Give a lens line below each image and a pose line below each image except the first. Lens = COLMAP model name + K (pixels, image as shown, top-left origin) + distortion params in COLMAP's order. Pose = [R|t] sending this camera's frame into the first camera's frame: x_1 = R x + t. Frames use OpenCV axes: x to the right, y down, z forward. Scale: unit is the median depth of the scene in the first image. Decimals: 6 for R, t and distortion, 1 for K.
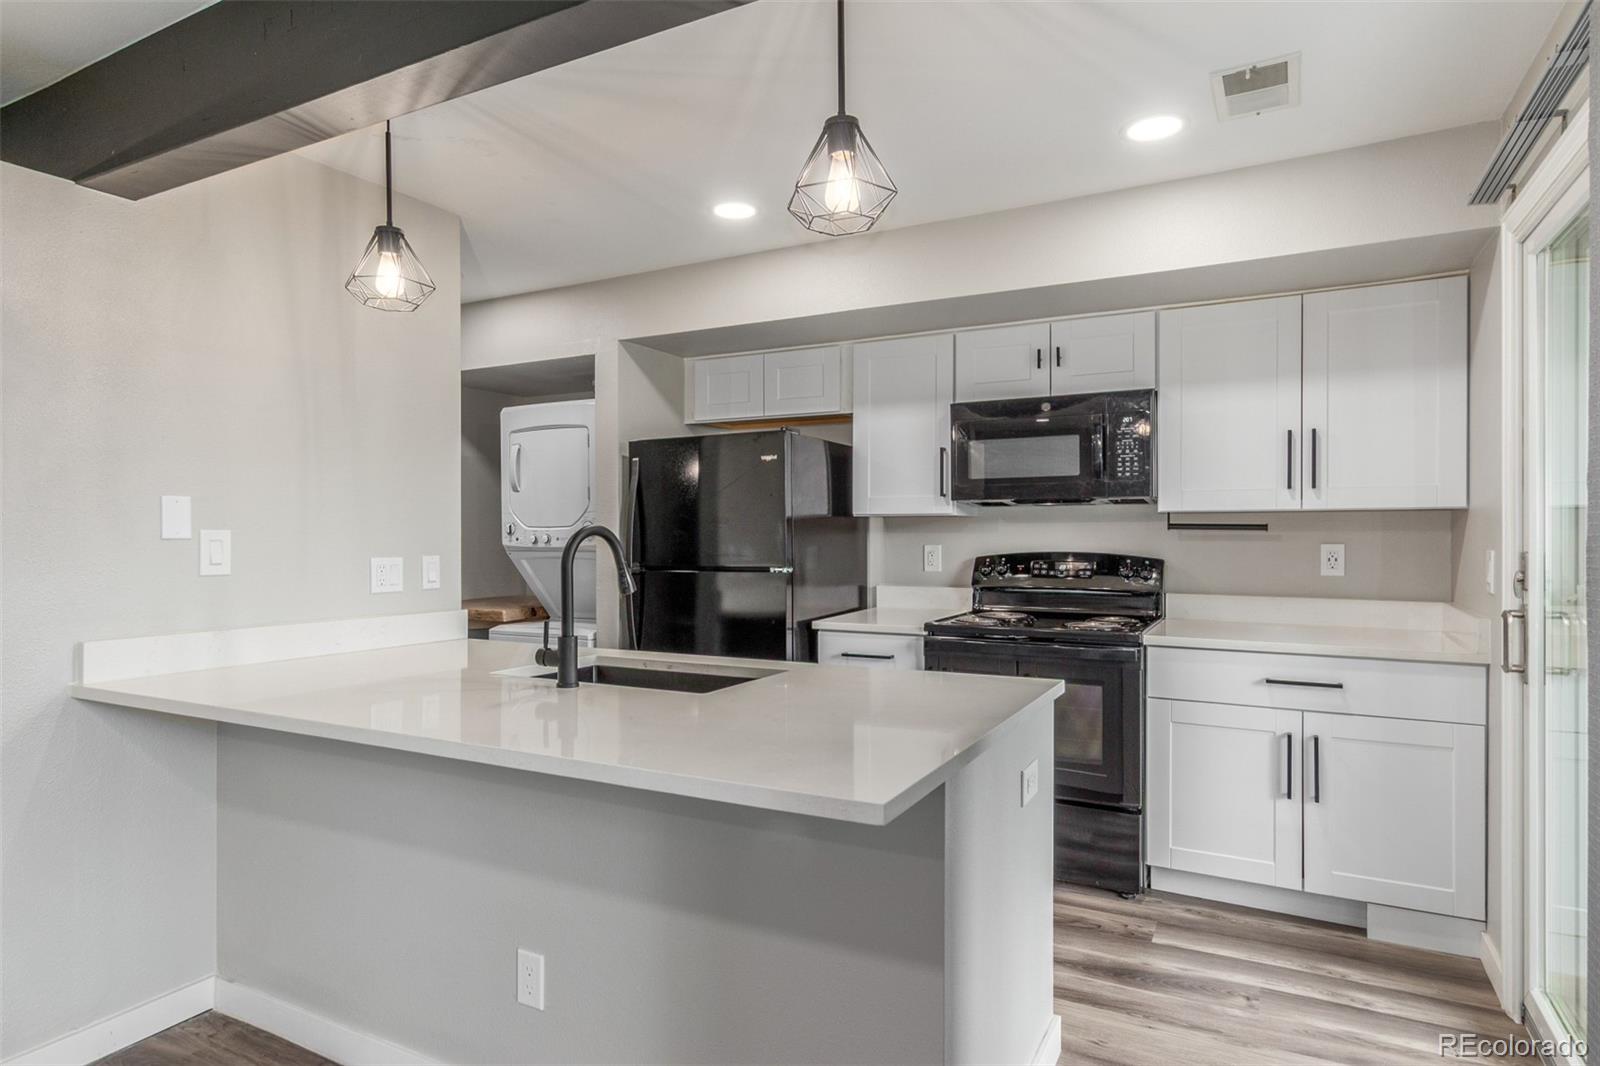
lens RADIAL K [[877.9, 0, 806.9], [0, 877.9, 539.3], [0, 0, 1]] dist [0.042288, -0.007233]
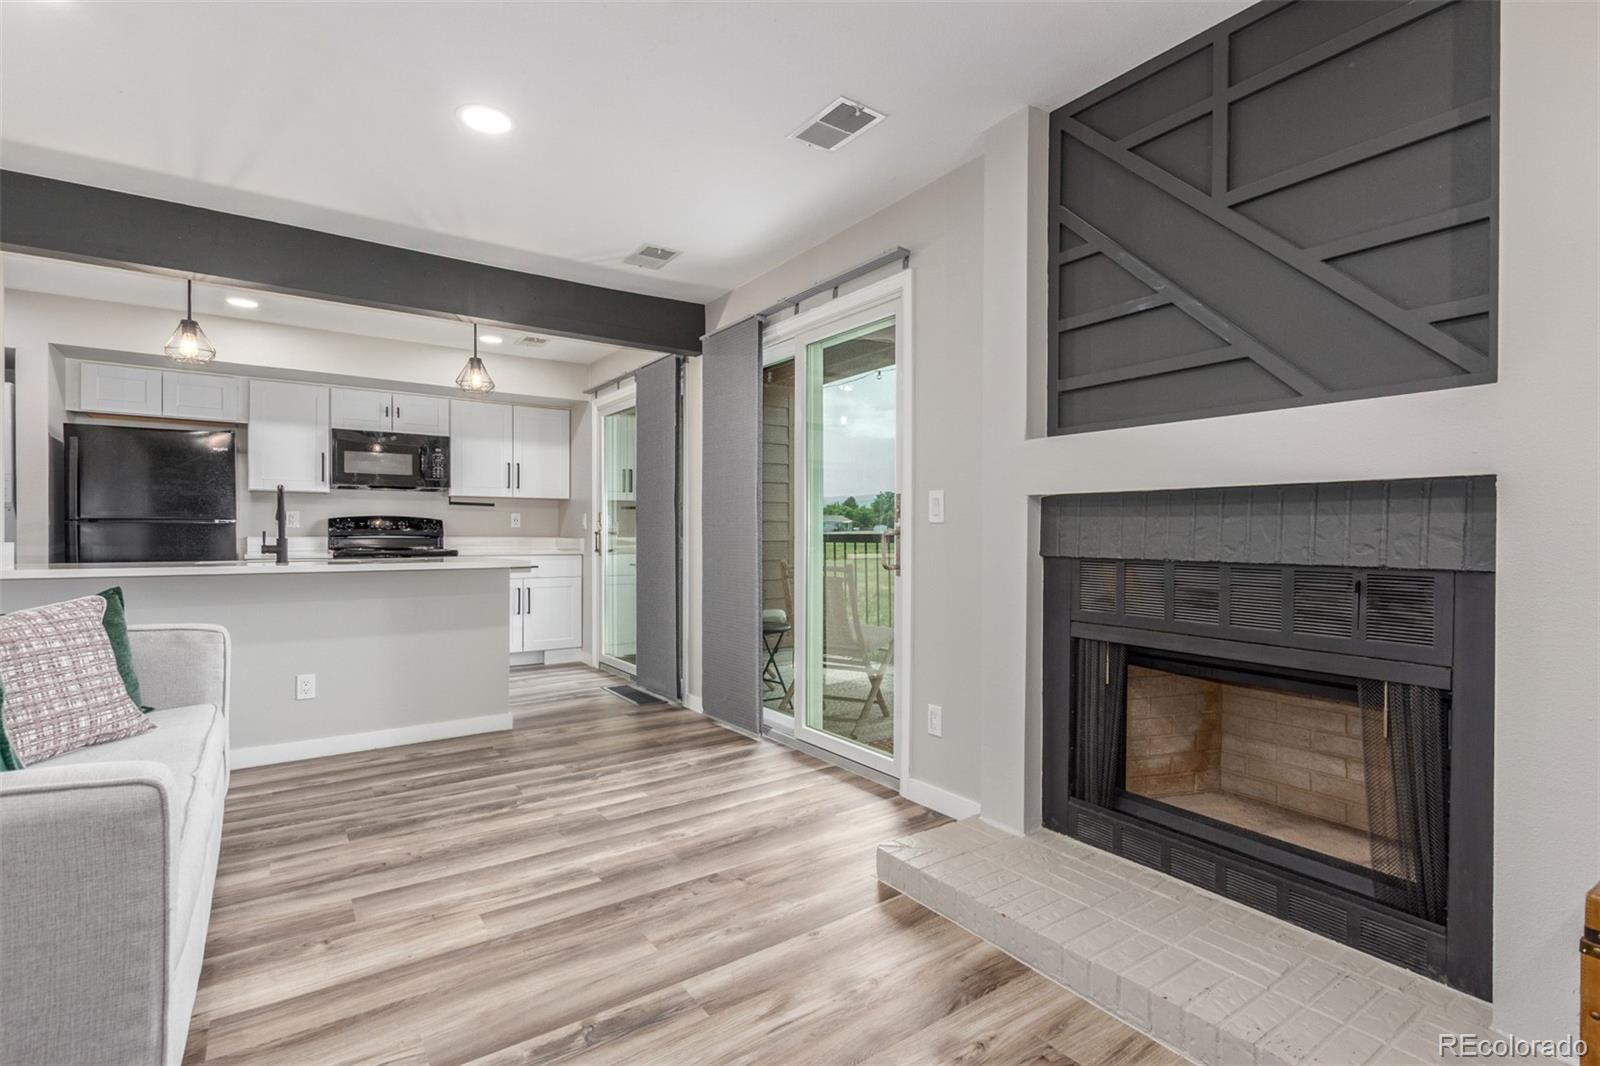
lens RADIAL K [[746.0, 0, 790.4], [0, 746.0, 526.3], [0, 0, 1]] dist [0.009995, -0.003975]
pose [[0.459268, 0.013801, 0.888191, -0.834700], [0.005416, 0.999817, -0.018336, 0.081954], [-0.888281, 0.013232, 0.459109, -0.542168]]
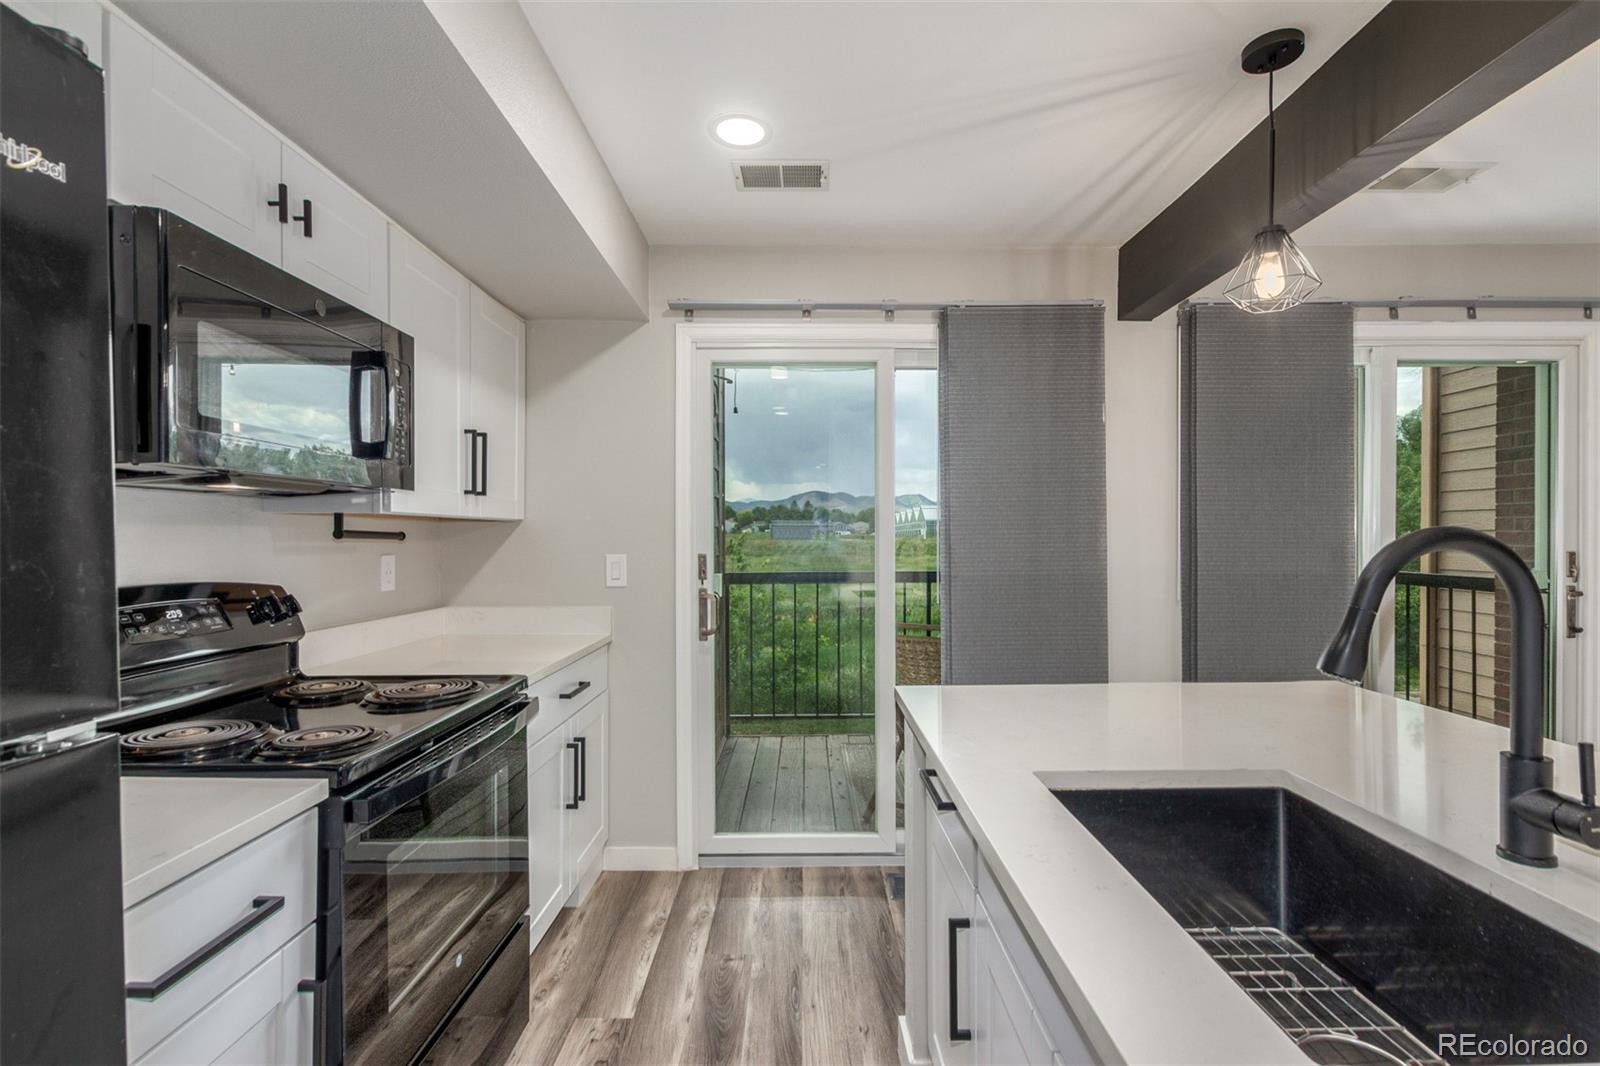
lens RADIAL K [[746.0, 0, 846.4], [0, 746.0, 540.1], [0, 0, 1]] dist [0.009995, -0.003975]
pose [[-0.486868, 0.002282, 0.873473, -0.293909], [0.012948, 0.999906, 0.004605, -0.007889], [-0.873380, 0.013551, -0.486852, 0.989412]]
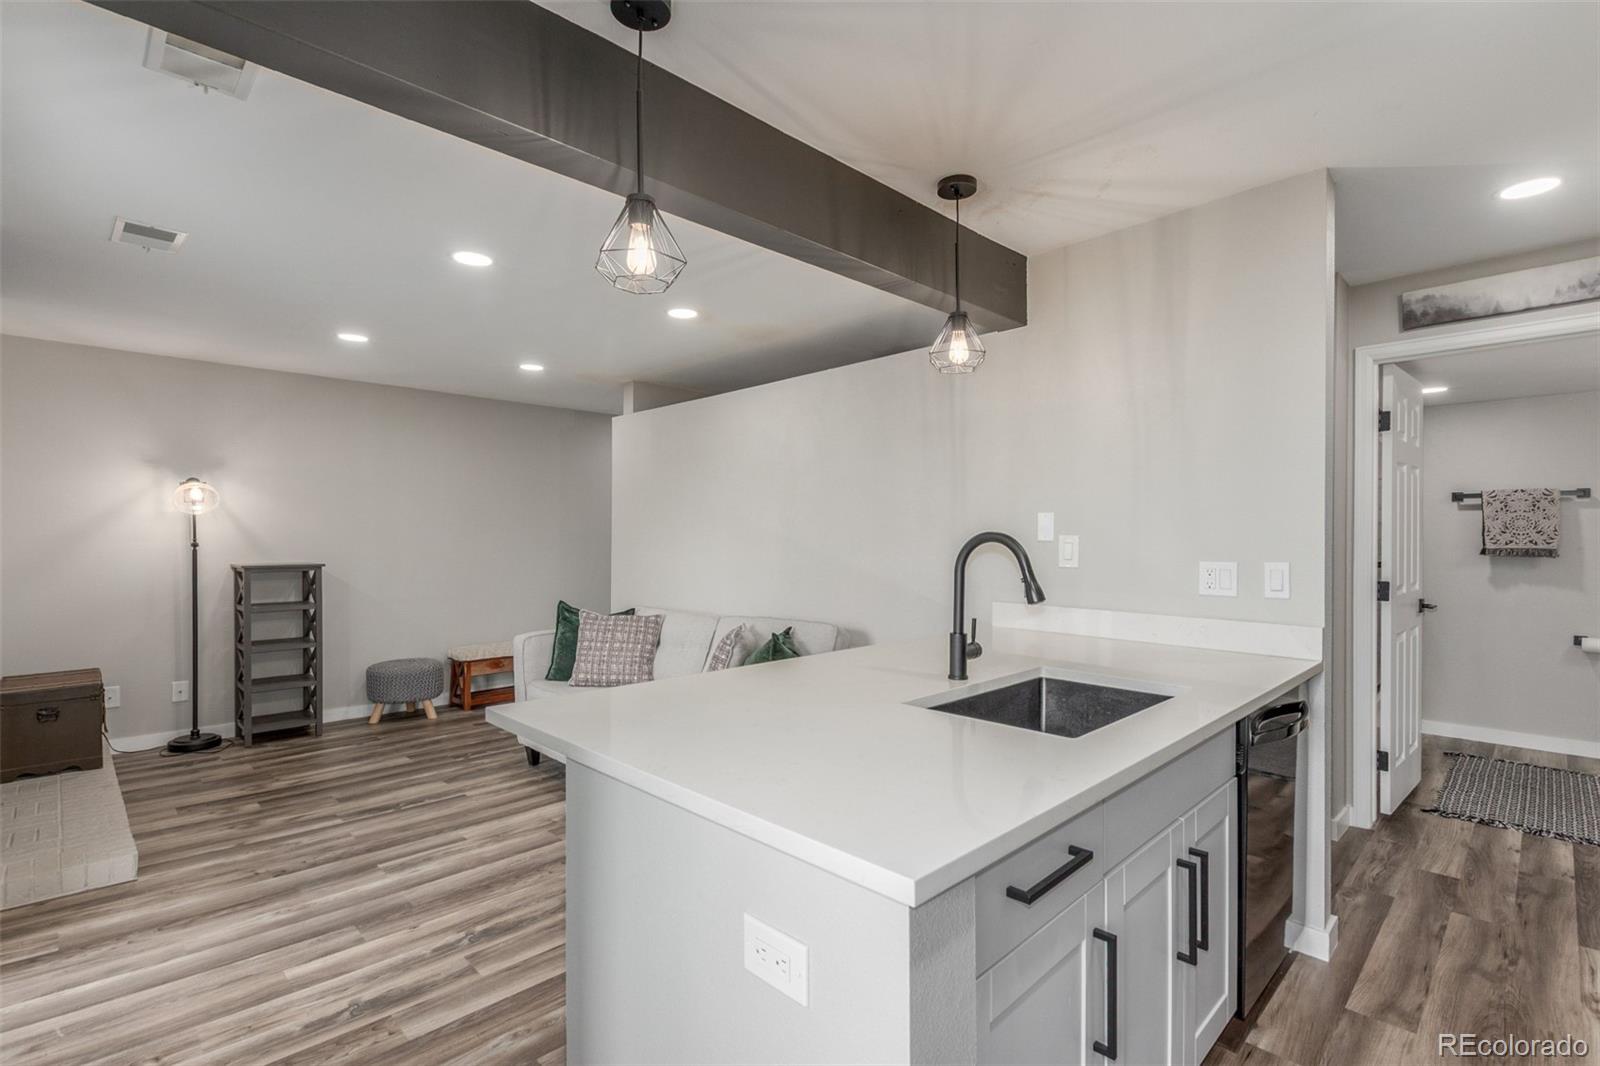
lens RADIAL K [[746.0, 0, 794.0], [0, 746.0, 539.7], [0, 0, 1]] dist [0.009995, -0.003975]
pose [[-0.297844, 0.006107, -0.954595, 0.442926], [-0.008802, 0.999919, 0.009143, -0.007828], [0.954574, 0.011125, -0.297766, 0.707892]]
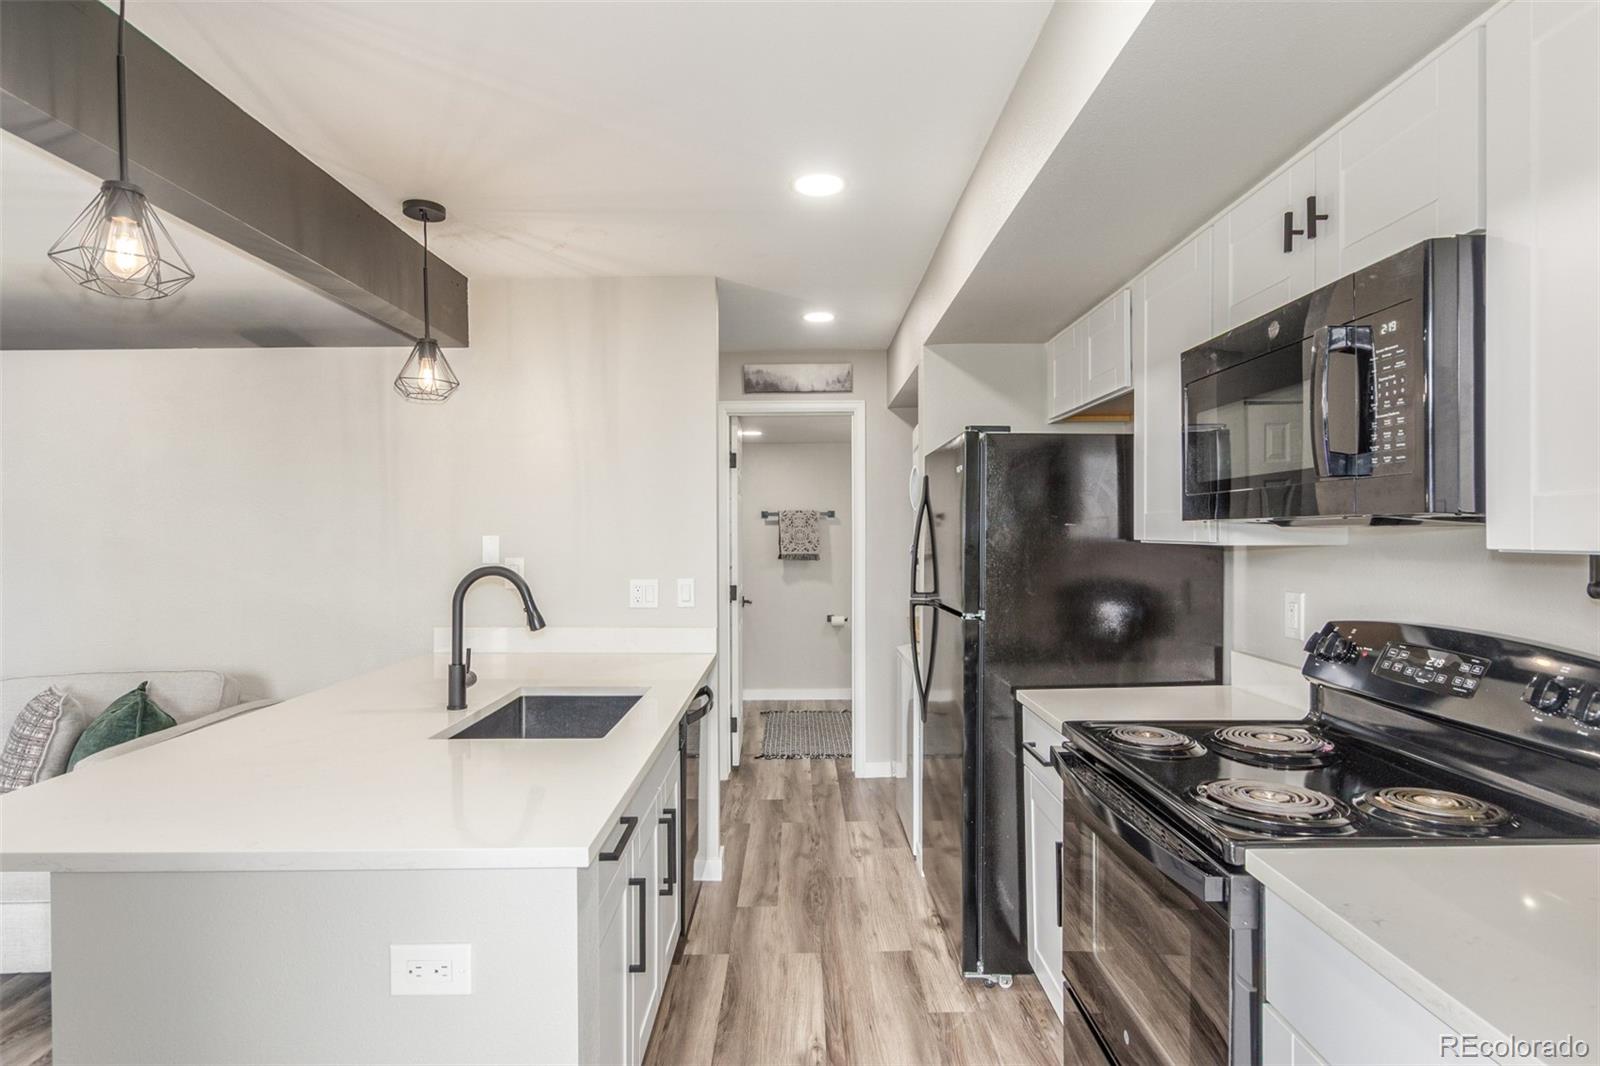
lens RADIAL K [[839.5, 0, 806.3], [0, 839.5, 542.6], [0, 0, 1]] dist [0.001276, 0.002559]
pose [[0.481098, 0.009112, -0.876619, 0.580874], [-0.004176, 0.999958, 0.008102, -0.036359], [0.876657, -0.000237, 0.481116, 0.573058]]
